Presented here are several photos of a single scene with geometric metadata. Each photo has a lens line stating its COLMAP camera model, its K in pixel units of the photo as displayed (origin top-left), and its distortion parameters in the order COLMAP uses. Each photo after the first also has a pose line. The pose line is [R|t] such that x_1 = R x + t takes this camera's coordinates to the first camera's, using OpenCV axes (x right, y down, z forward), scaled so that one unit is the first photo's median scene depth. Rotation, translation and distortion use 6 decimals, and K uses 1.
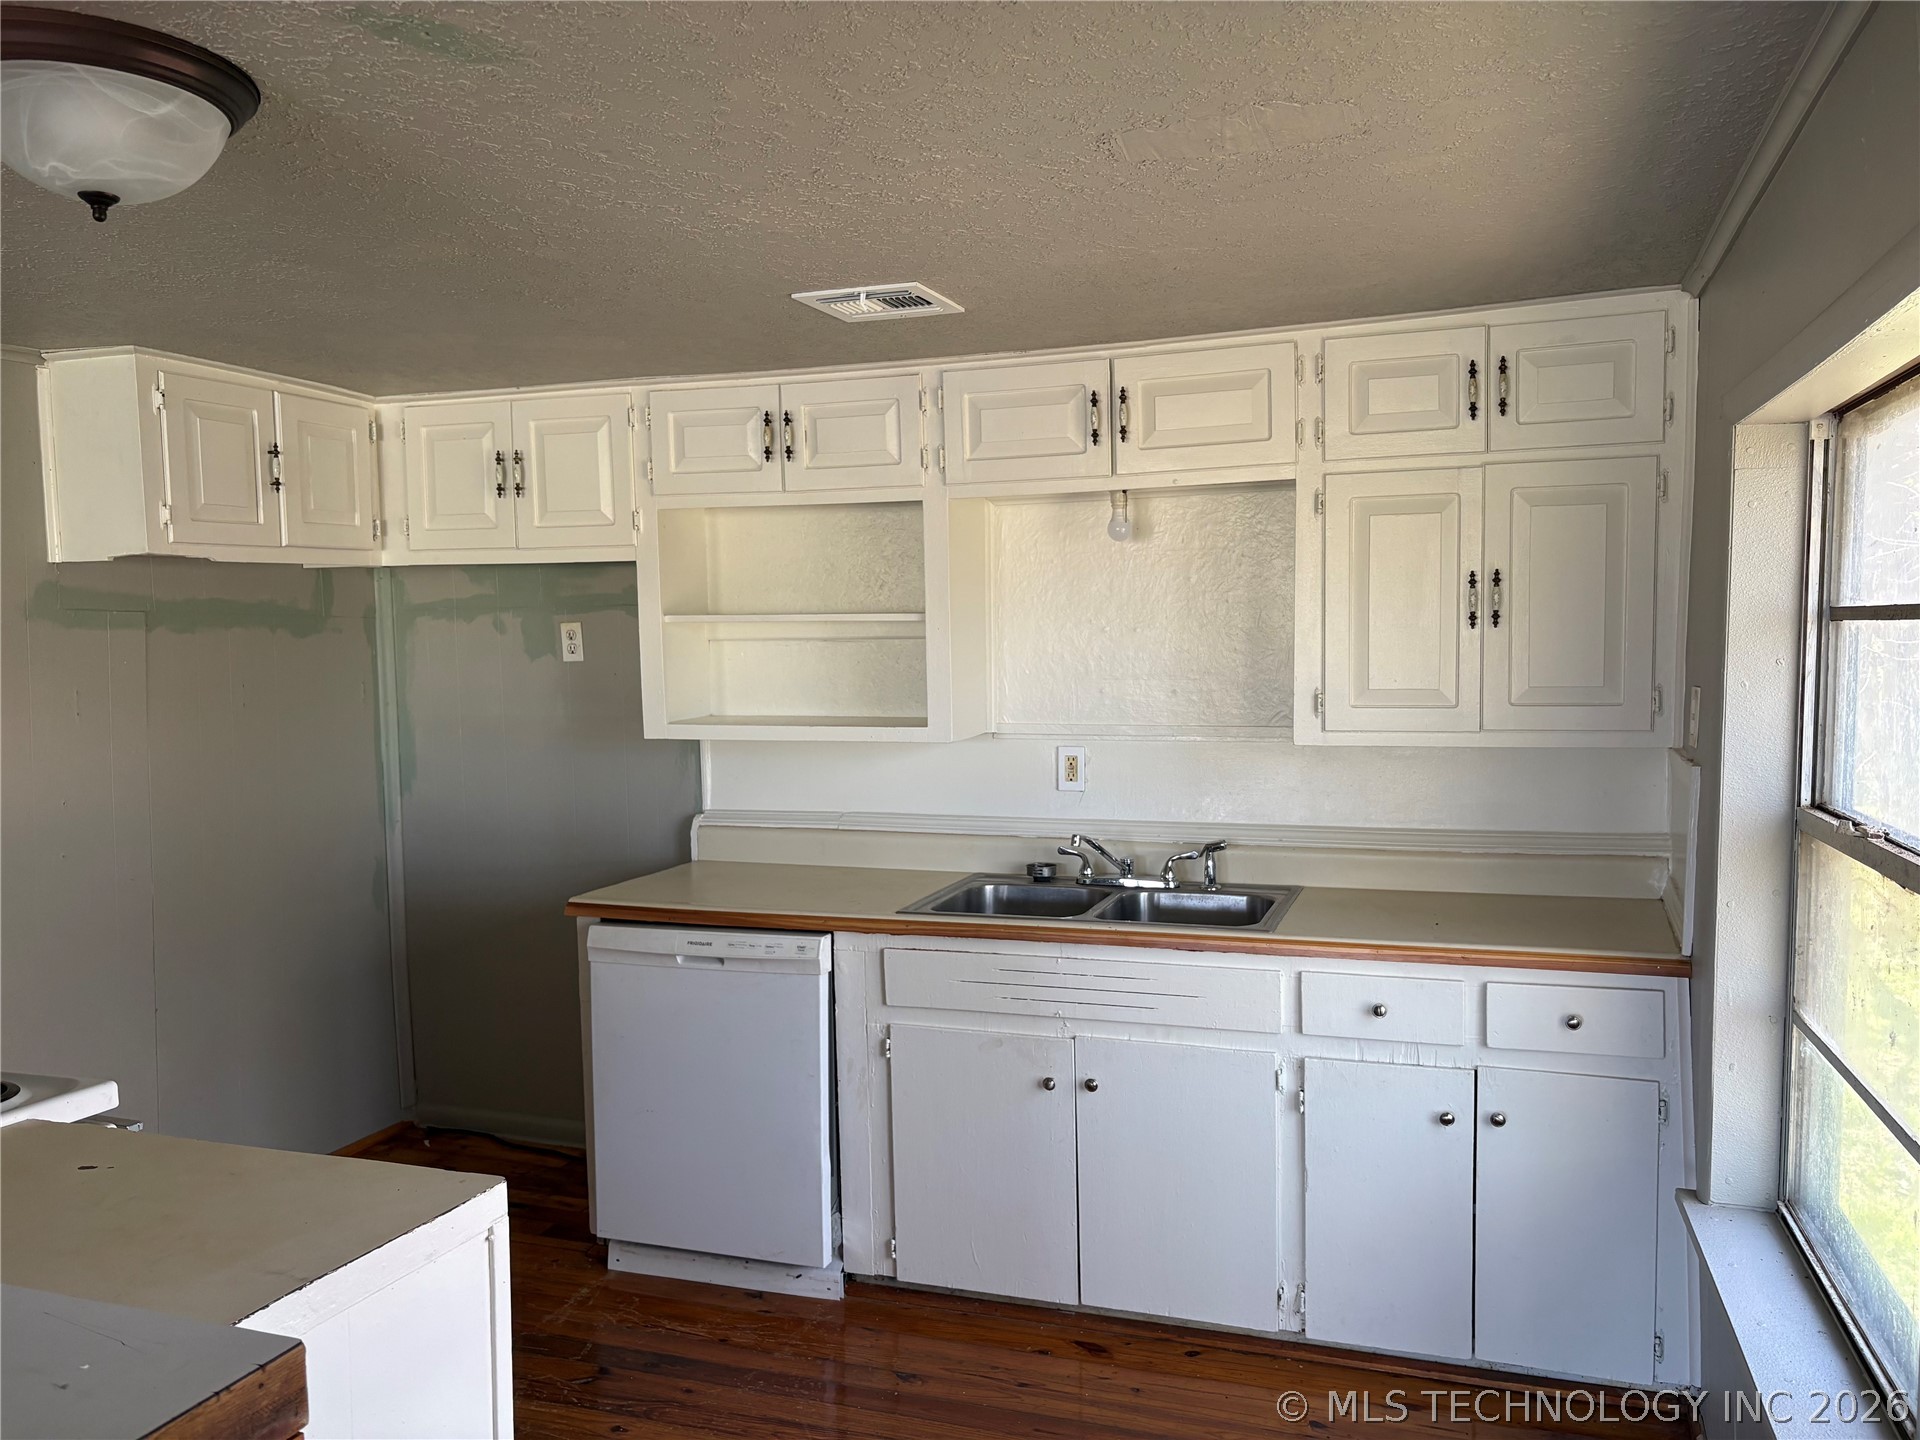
lens RADIAL K [[1457.7, 0, 966.3], [0, 1457.7, 713.1], [0, 0, 1]] dist [0.005717, -0.013010]
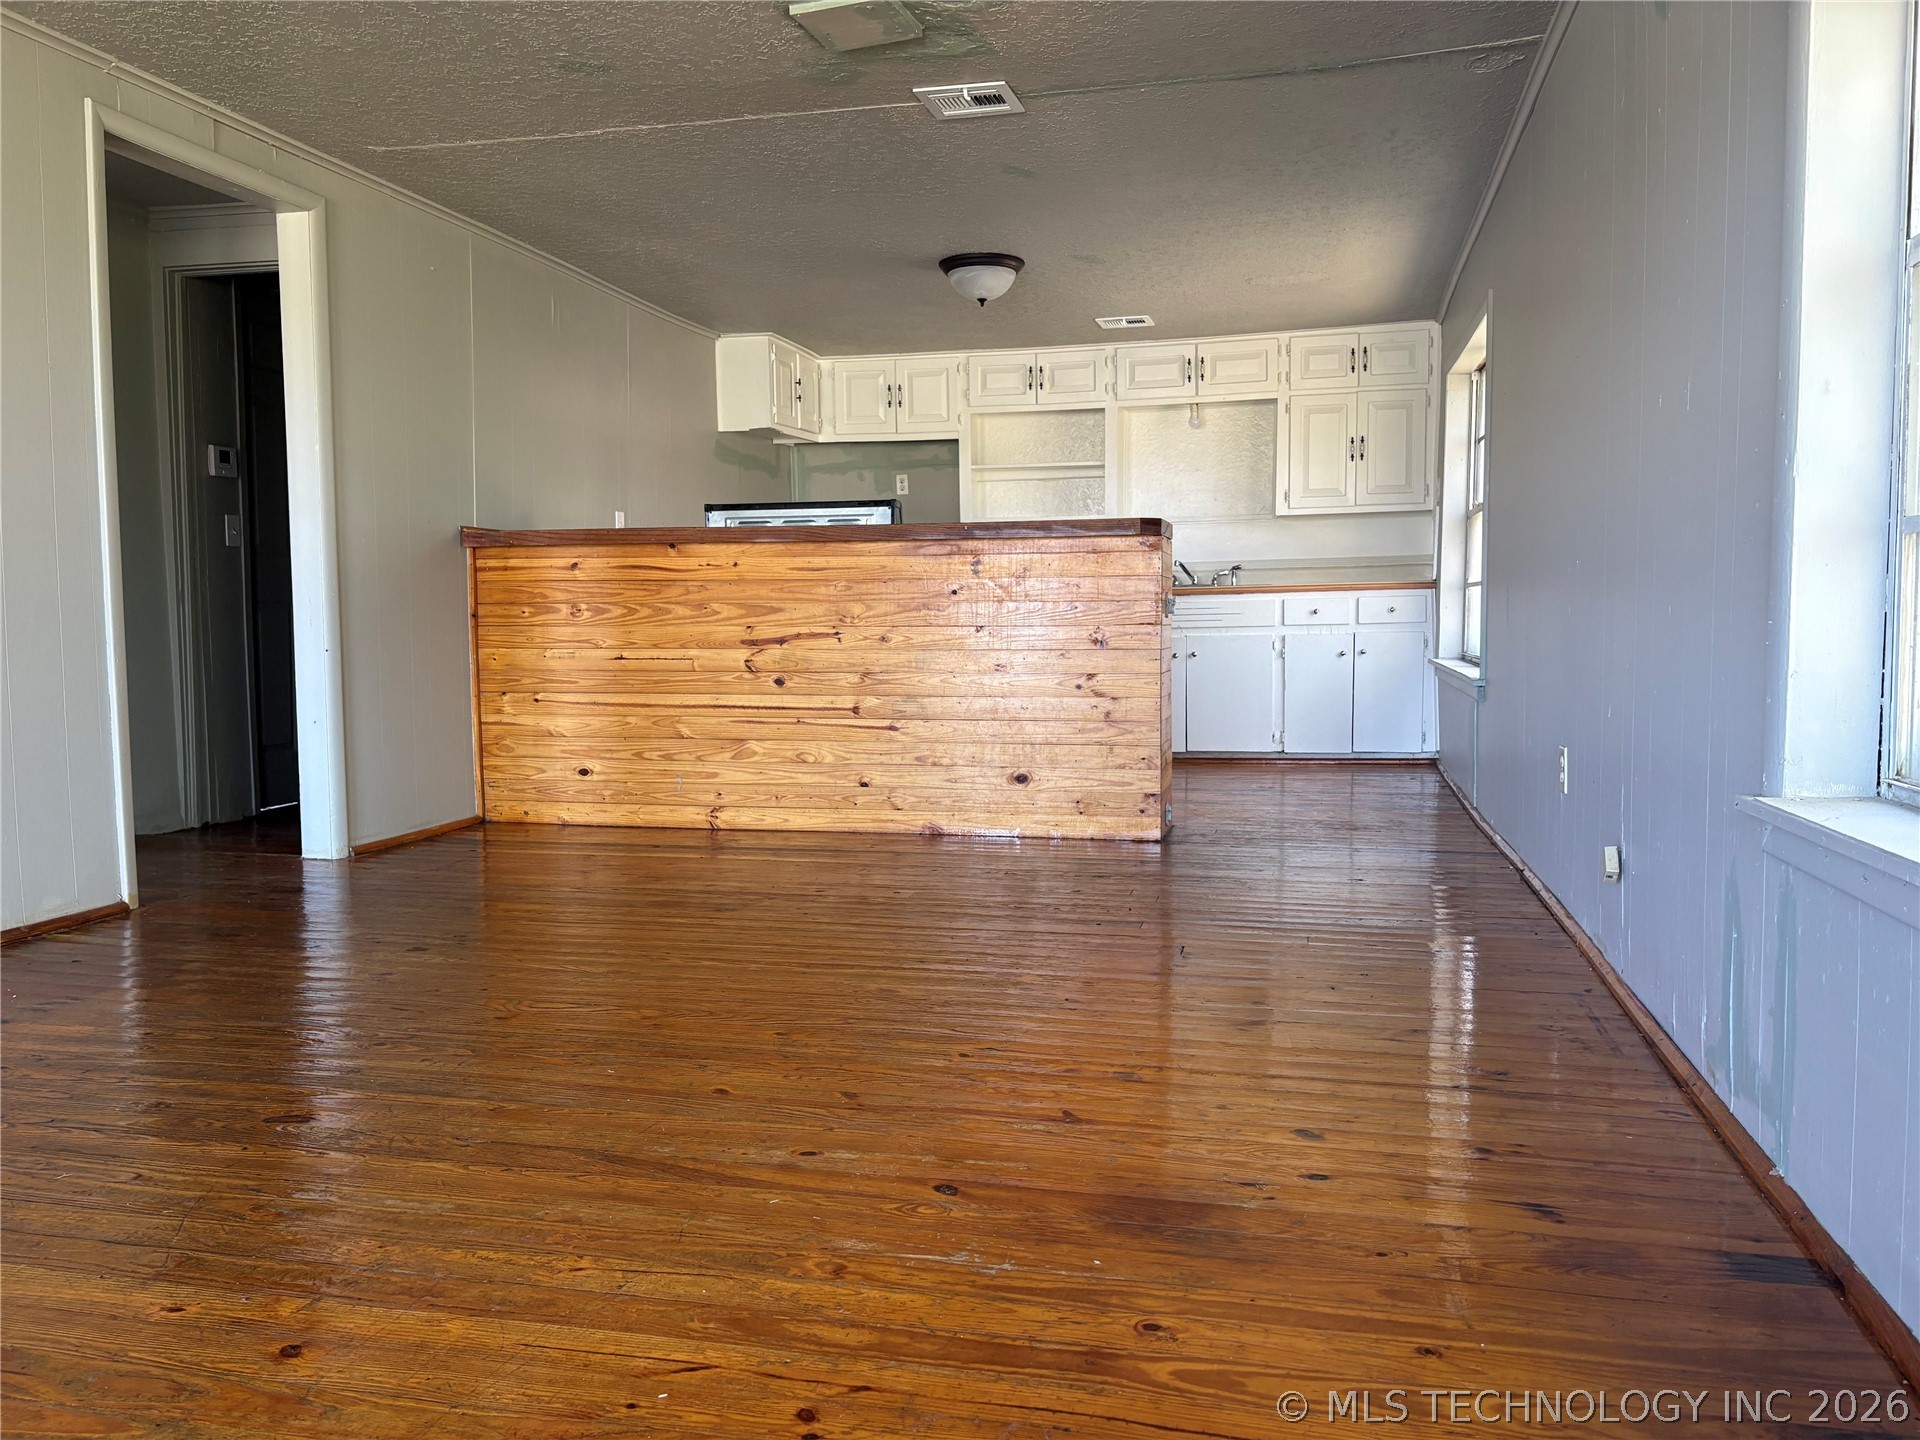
lens RADIAL K [[1457.7, 0, 953.4], [0, 1457.7, 726.9], [0, 0, 1]] dist [0.005717, -0.013010]
pose [[0.996687, -0.007975, 0.080938, -0.465245], [0.005582, 0.999542, 0.029749, 0.281430], [-0.081138, -0.029199, 0.996275, -1.243043]]
